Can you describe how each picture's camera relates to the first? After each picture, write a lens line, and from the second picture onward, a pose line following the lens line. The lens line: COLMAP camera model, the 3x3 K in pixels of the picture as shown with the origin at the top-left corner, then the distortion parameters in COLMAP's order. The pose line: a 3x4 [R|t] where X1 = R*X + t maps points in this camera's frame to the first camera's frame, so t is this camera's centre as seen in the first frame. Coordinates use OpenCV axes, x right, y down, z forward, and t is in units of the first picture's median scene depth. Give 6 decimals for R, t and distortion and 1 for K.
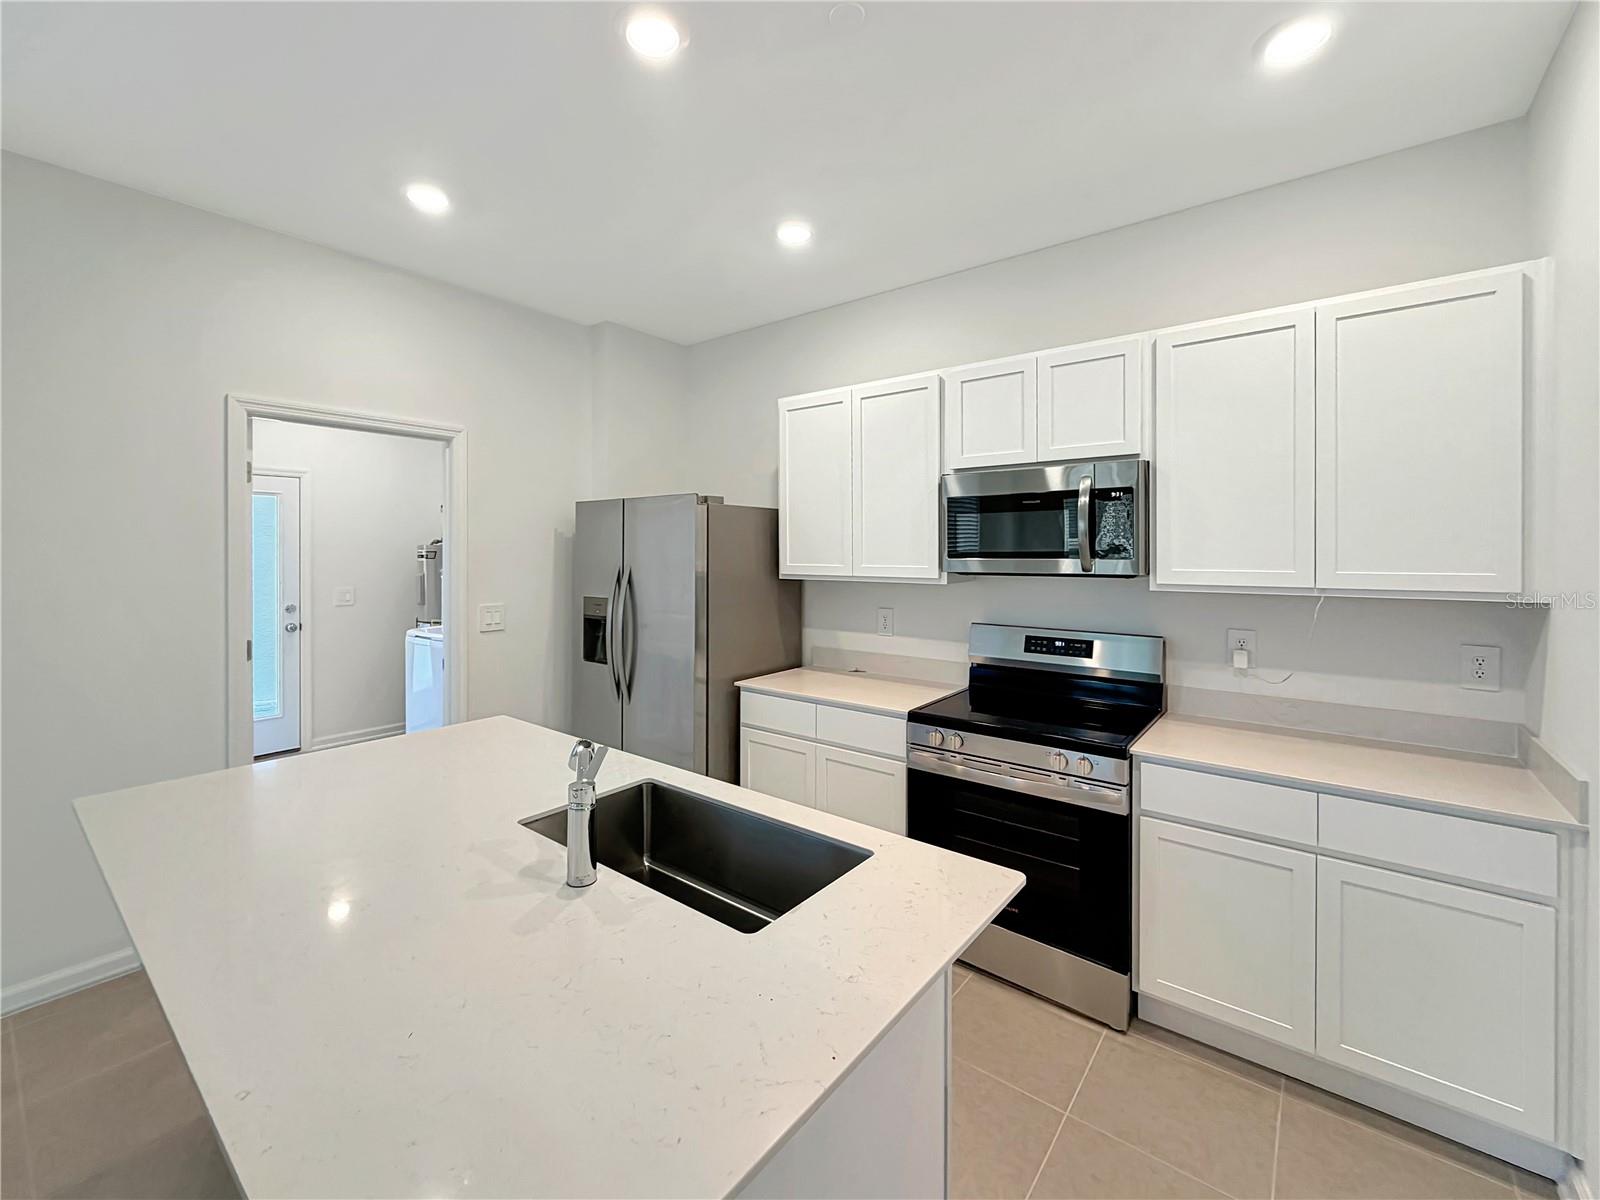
lens RADIAL K [[673.4, 0, 782.3], [0, 673.4, 559.7], [0, 0, 1]] dist [0.000852, 0.000231]
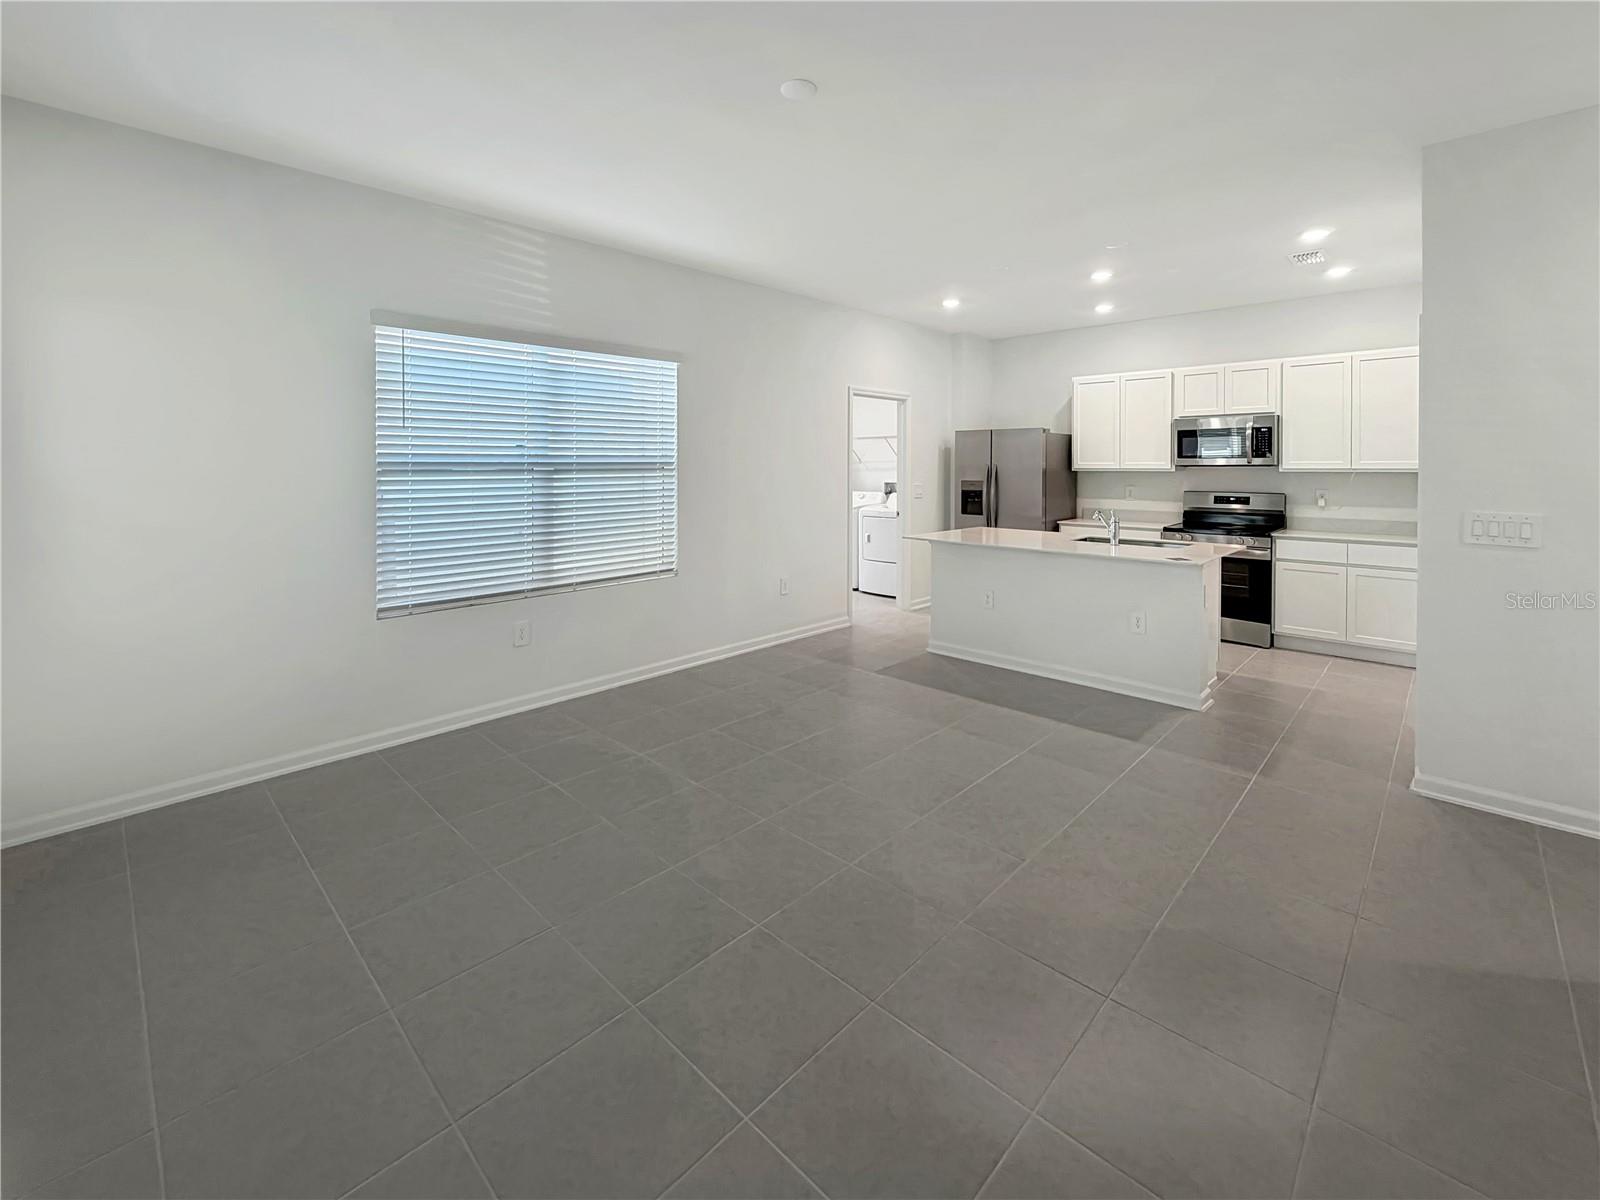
lens RADIAL K [[683.7, 0, 802.8], [0, 683.7, 481.5], [0, 0, 1]] dist [0.000729, 0.000007]
pose [[0.996791, -0.001573, -0.080029, -0.758226], [0.002681, 0.999902, 0.013738, 0.036918], [0.080000, -0.013909, 0.996698, -1.242994]]
